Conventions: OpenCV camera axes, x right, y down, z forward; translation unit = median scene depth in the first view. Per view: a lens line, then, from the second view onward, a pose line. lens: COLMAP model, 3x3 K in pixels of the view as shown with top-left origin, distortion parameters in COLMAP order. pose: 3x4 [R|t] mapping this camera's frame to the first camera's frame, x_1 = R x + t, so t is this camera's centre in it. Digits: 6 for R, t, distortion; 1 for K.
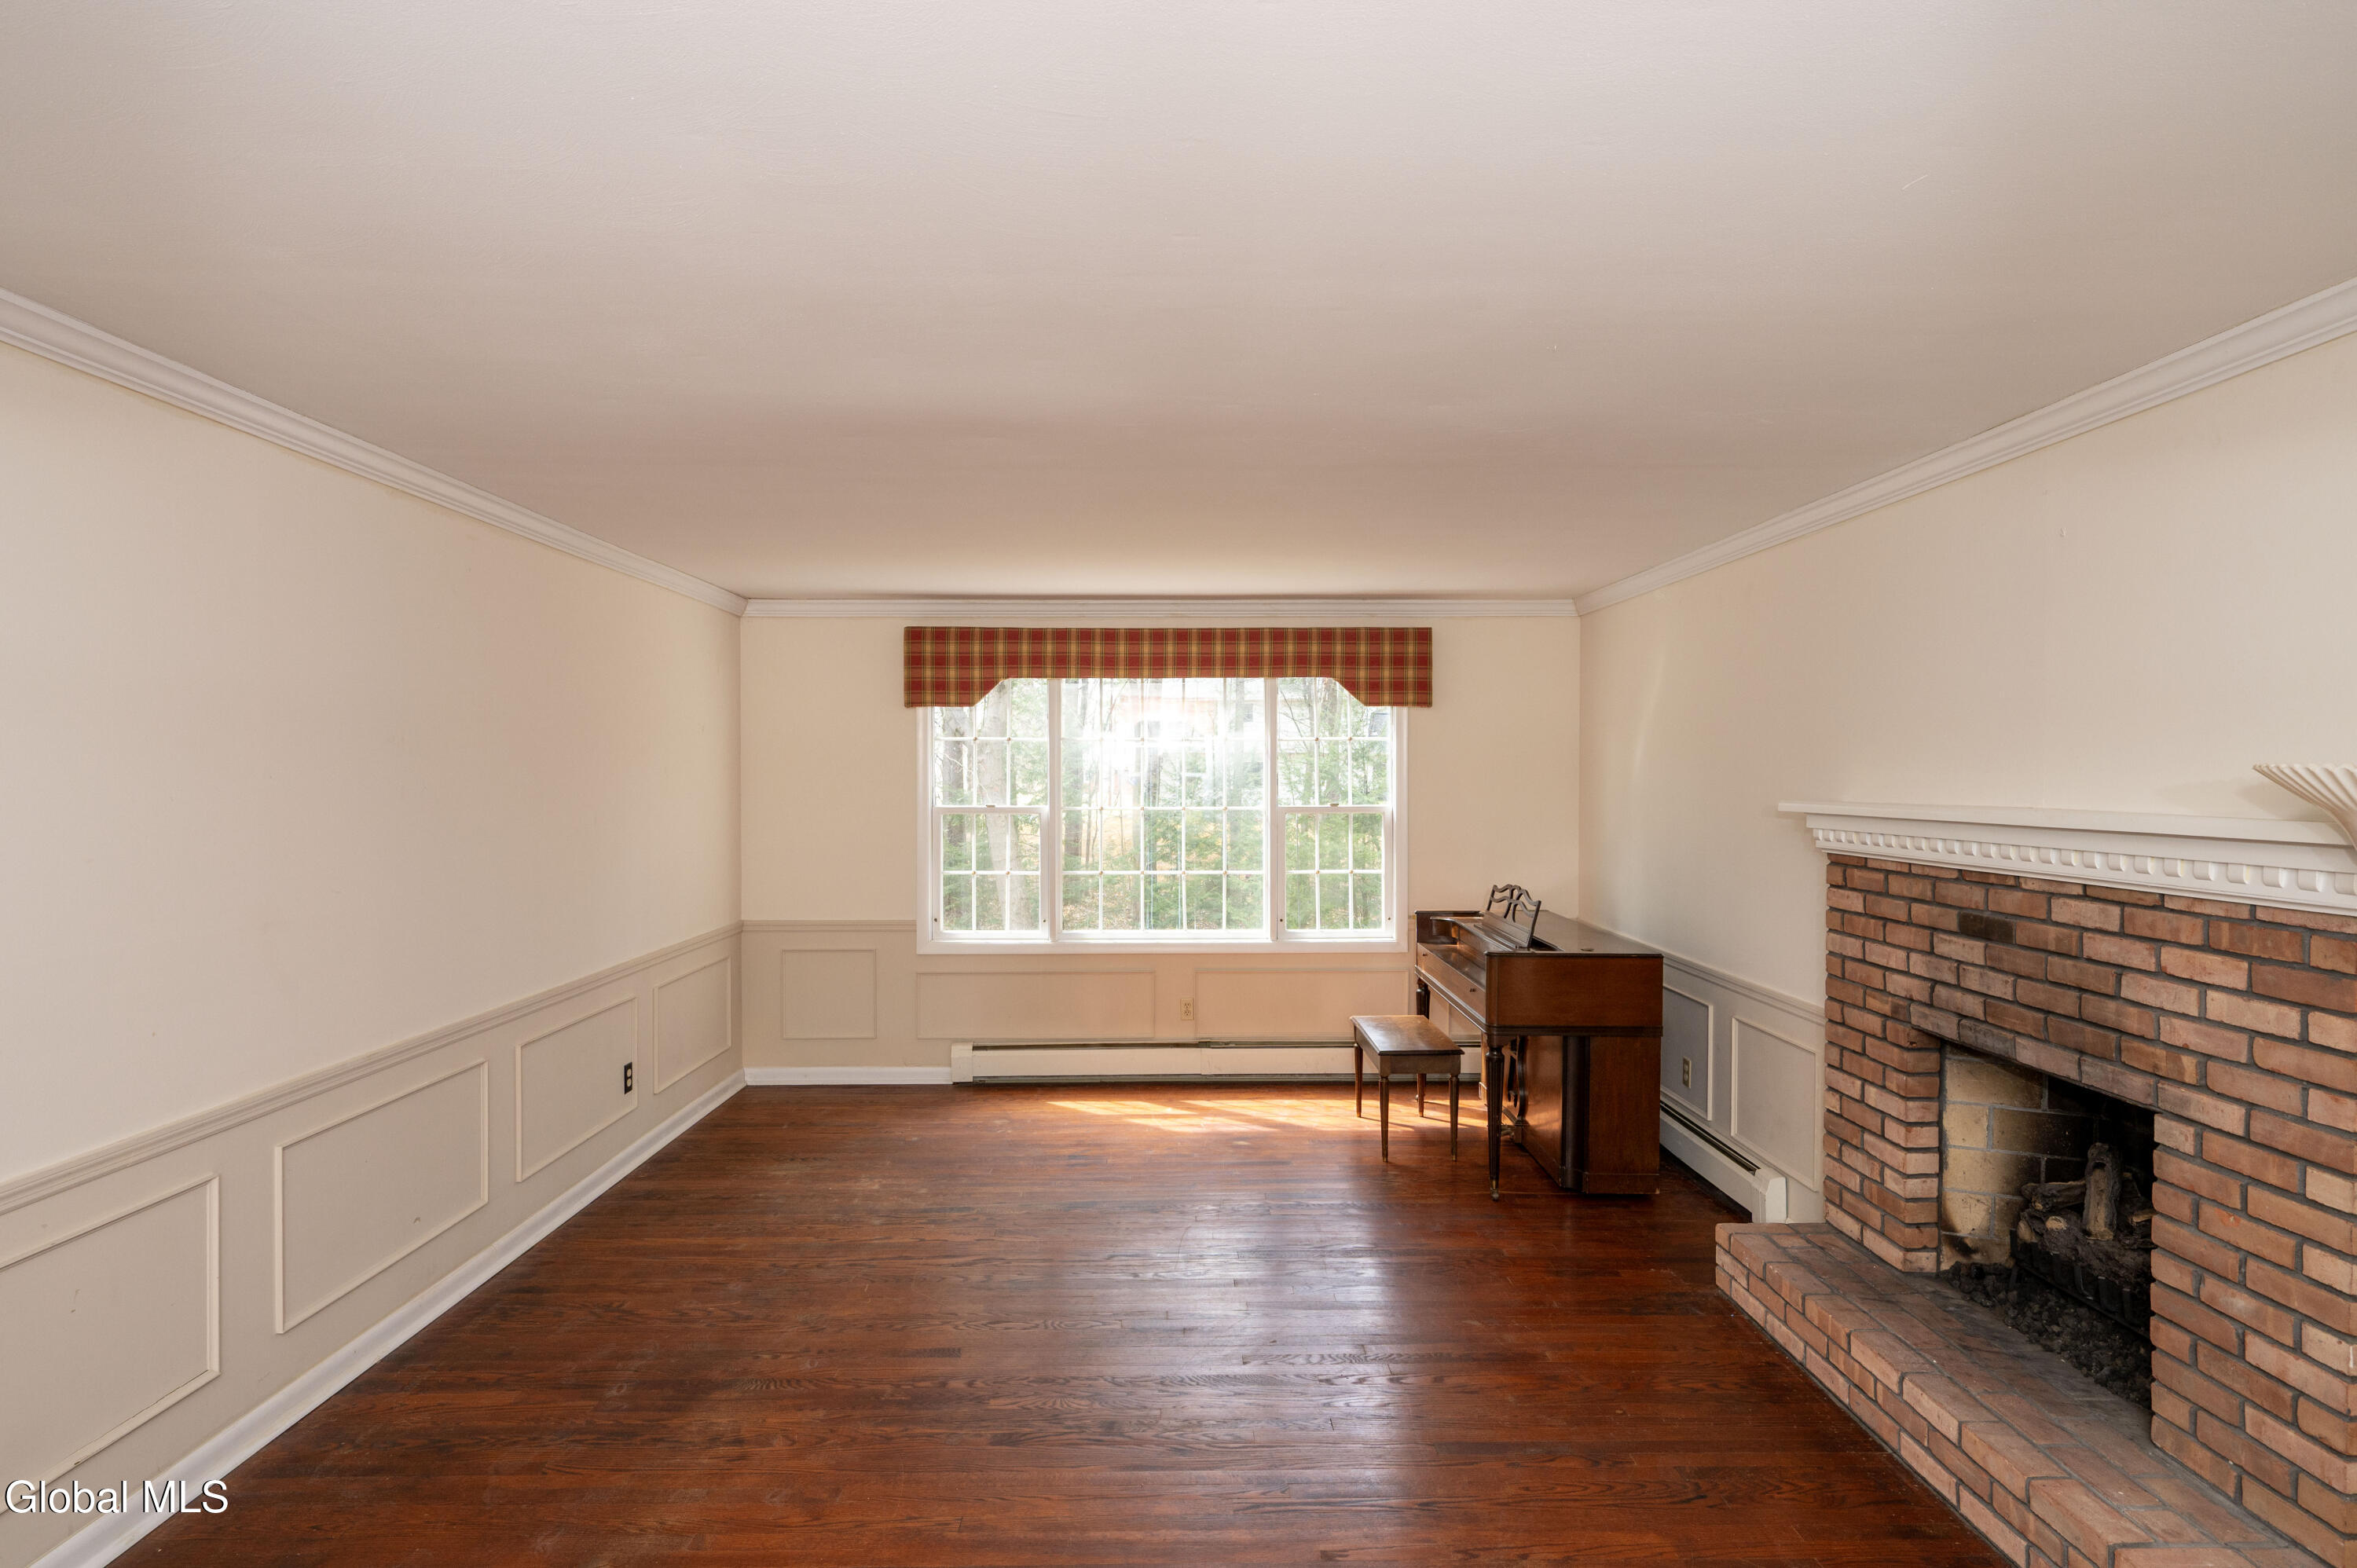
lens RADIAL K [[1304.6, 0, 1178.5], [0, 1304.6, 784.0], [0, 0, 1]] dist [0.002481, 0.000664]
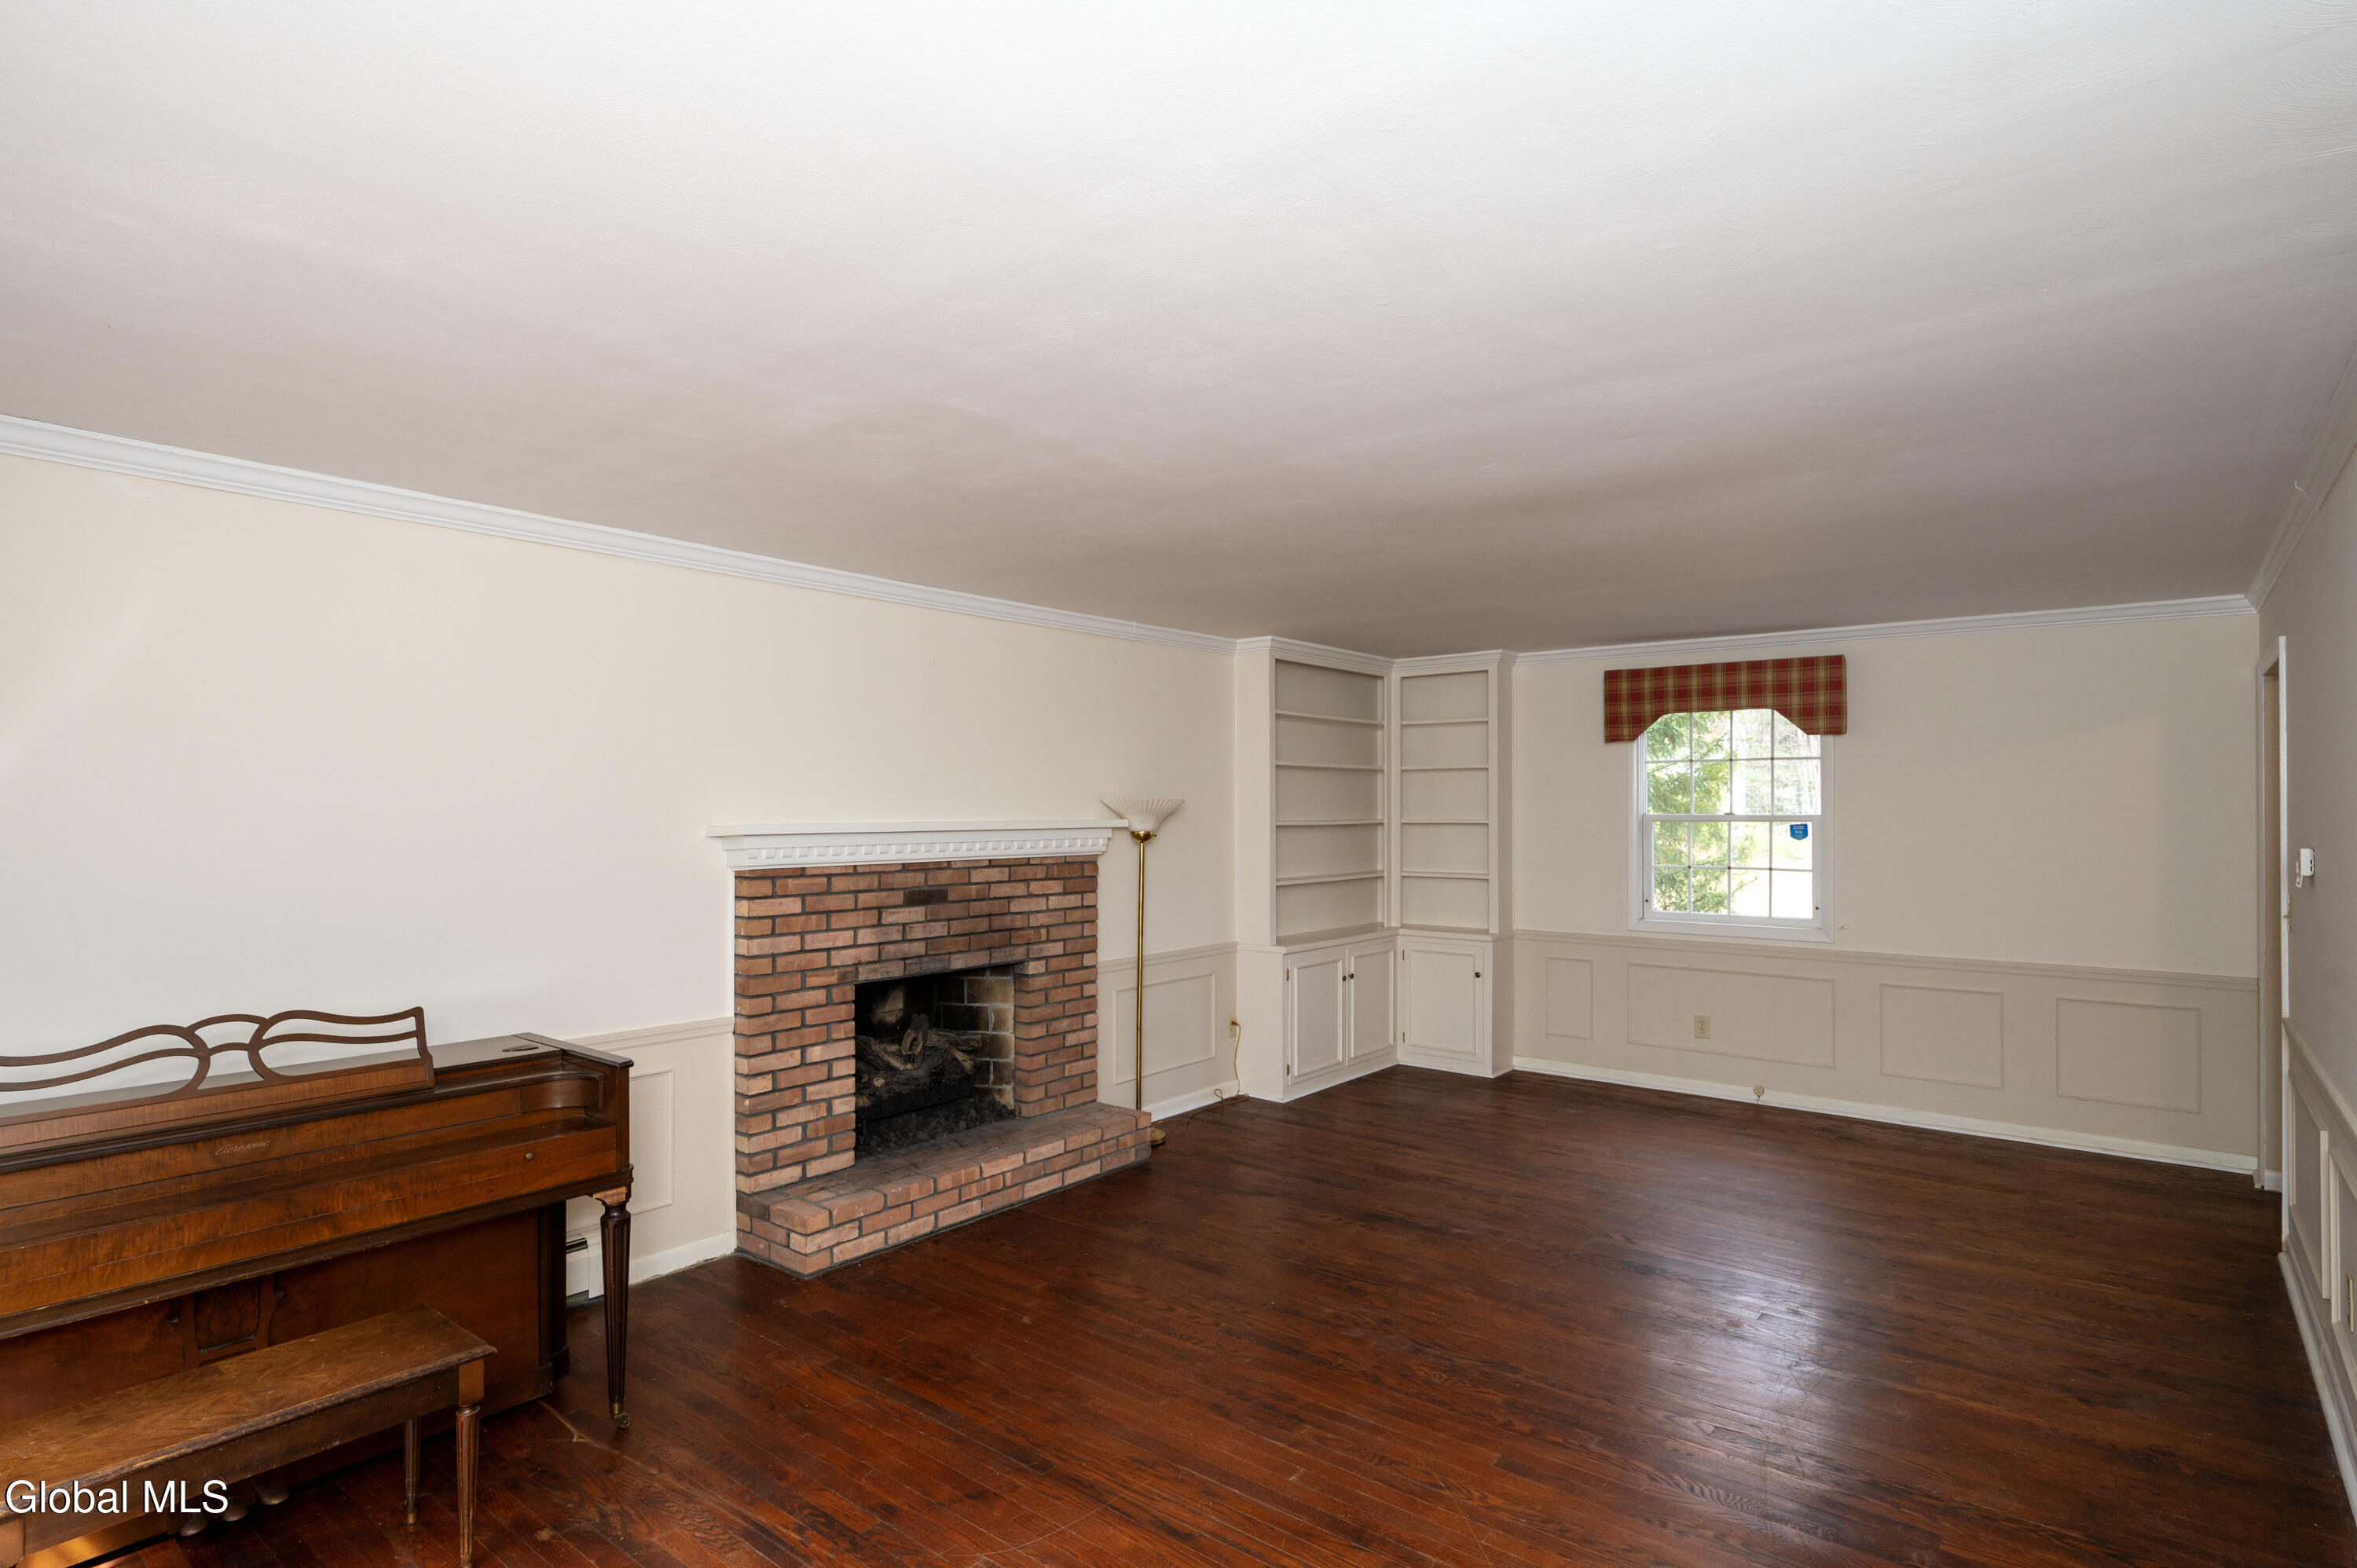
lens RADIAL K [[1200.6, 0, 1178.5], [0, 1200.6, 784.0], [0, 0, 1]] dist [-0.002691, -0.000133]
pose [[-0.771343, 0.008564, 0.636362, -0.557319], [0.002525, 0.999943, -0.010397, -0.012726], [-0.636415, -0.006413, -0.771320, 1.917305]]
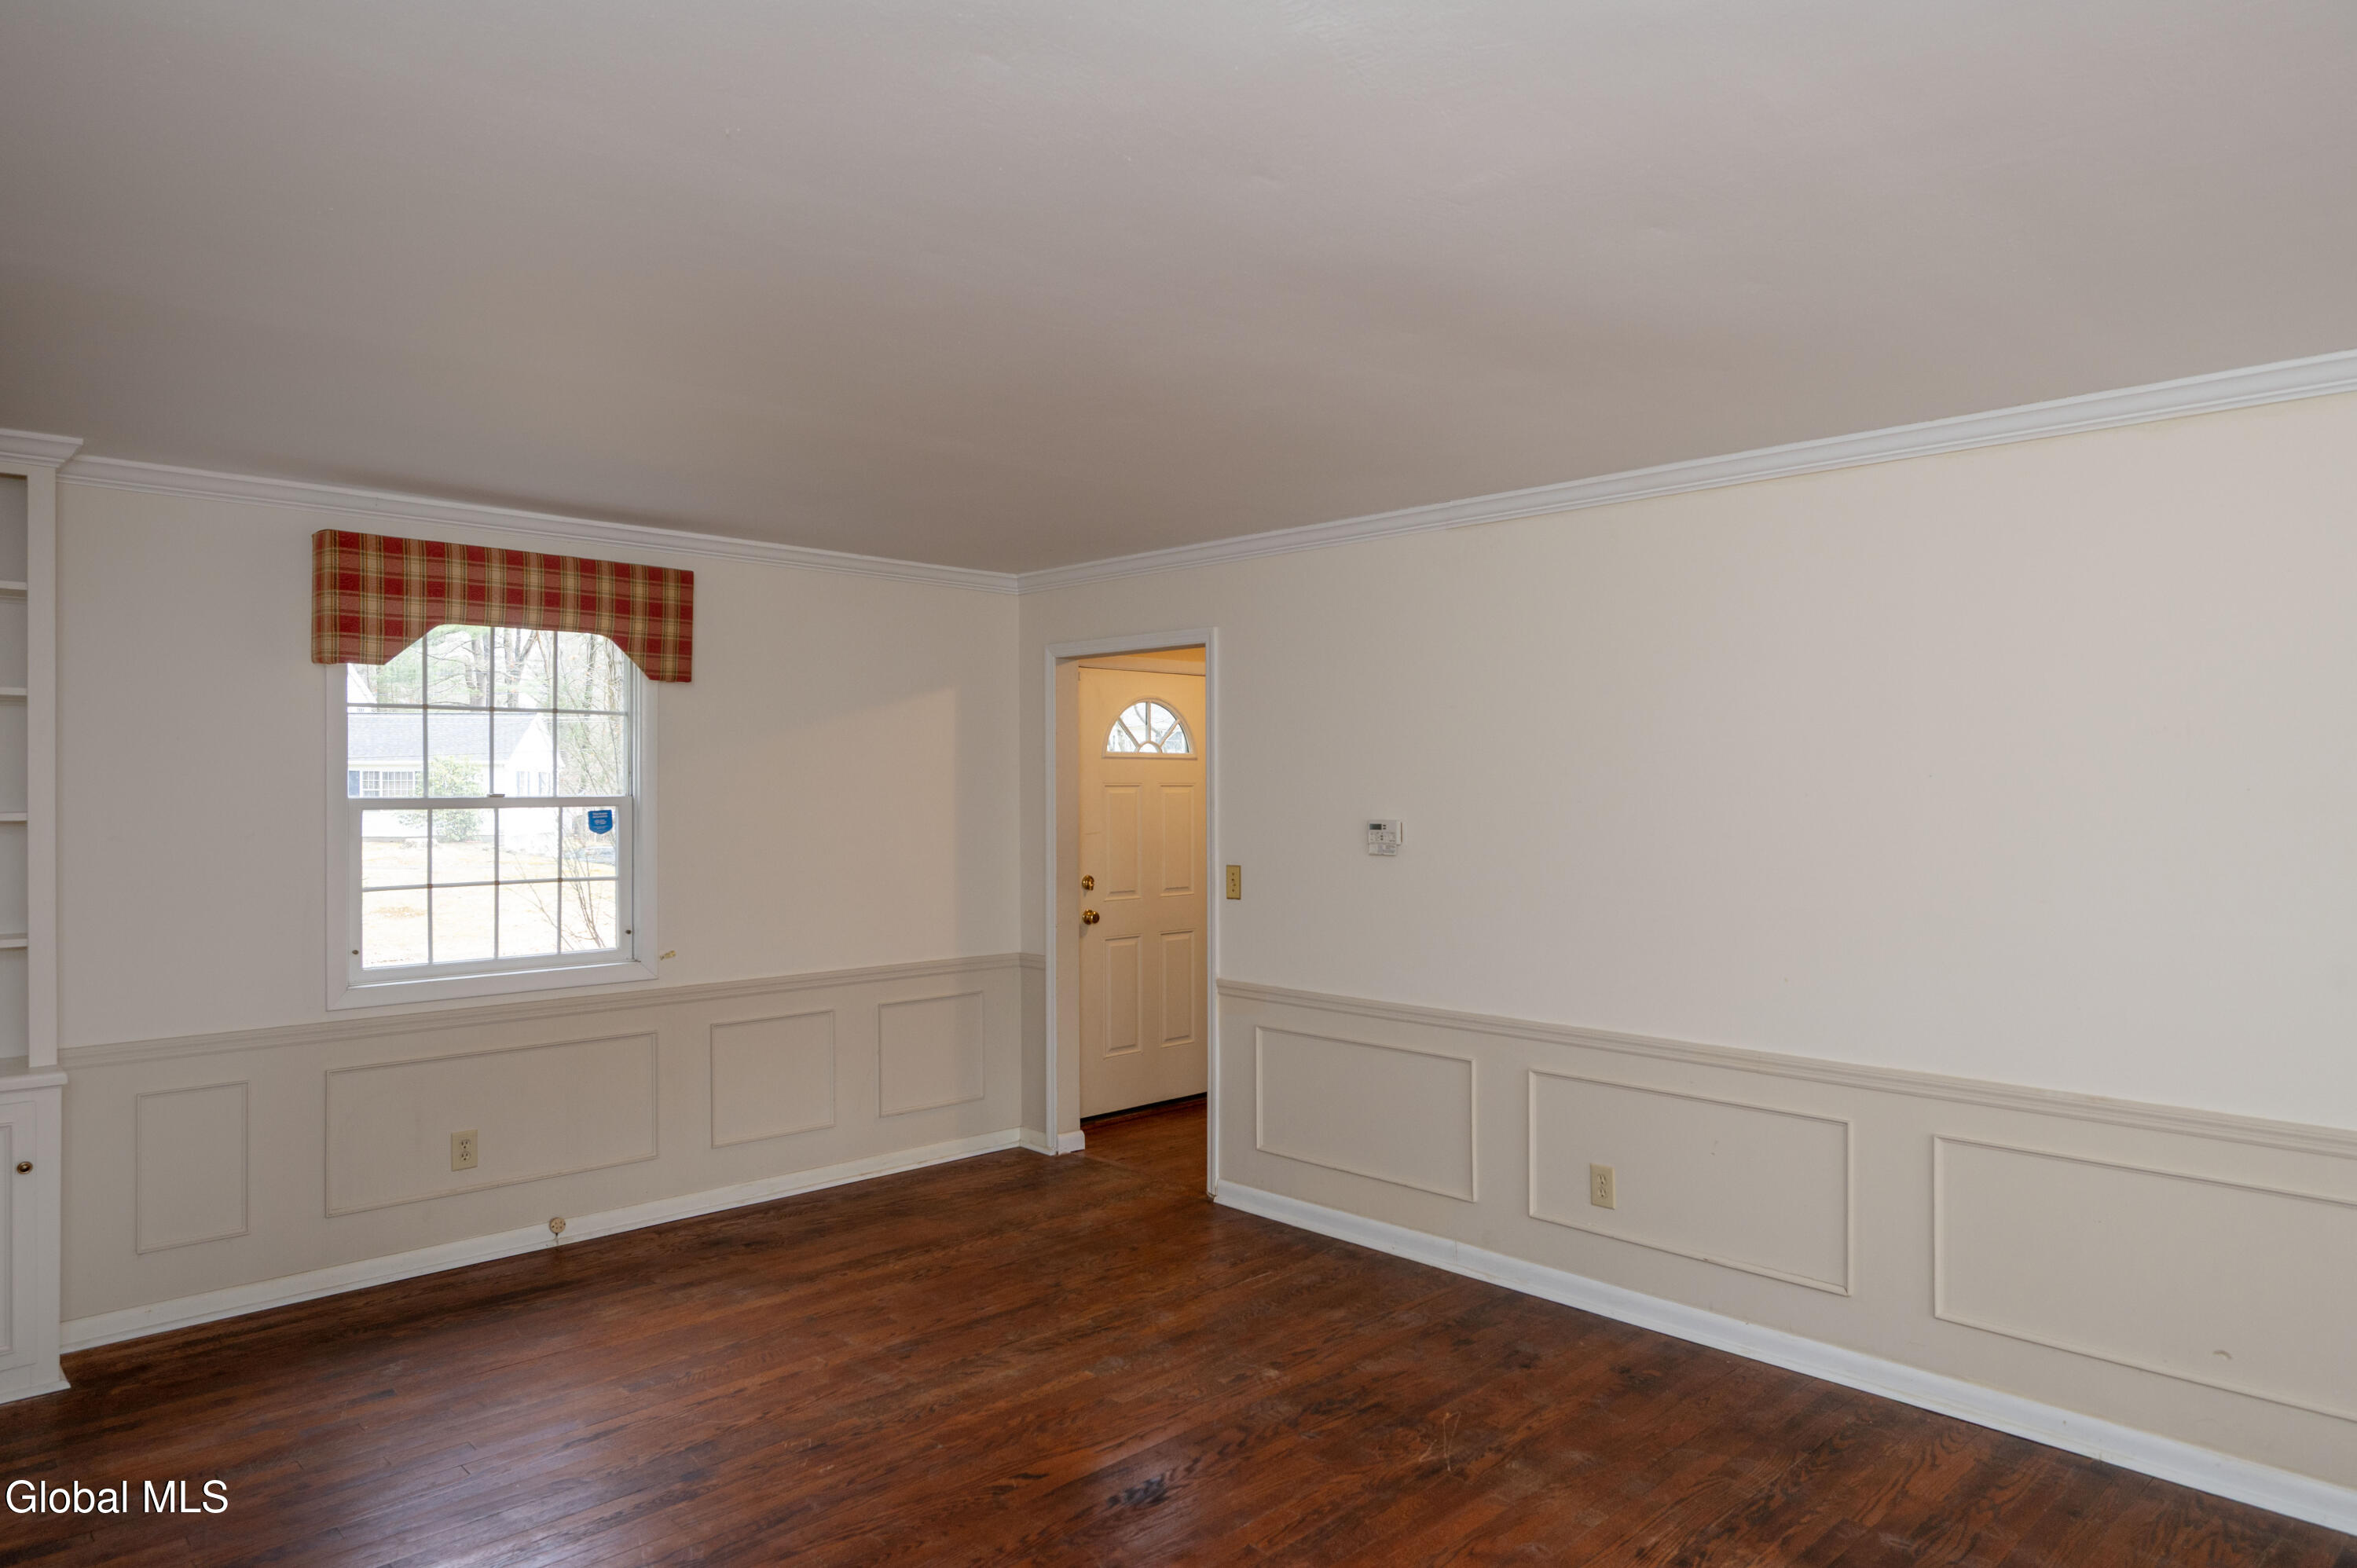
lens RADIAL K [[1454.2, 0, 1178.5], [0, 1454.2, 784.0], [0, 0, 1]] dist [0.000812, 0.000300]
pose [[-0.730830, -0.002542, -0.682554, 0.509048], [-0.003122, 0.999995, -0.000382, 0.003751], [0.682552, 0.001852, -0.730835, 1.376734]]
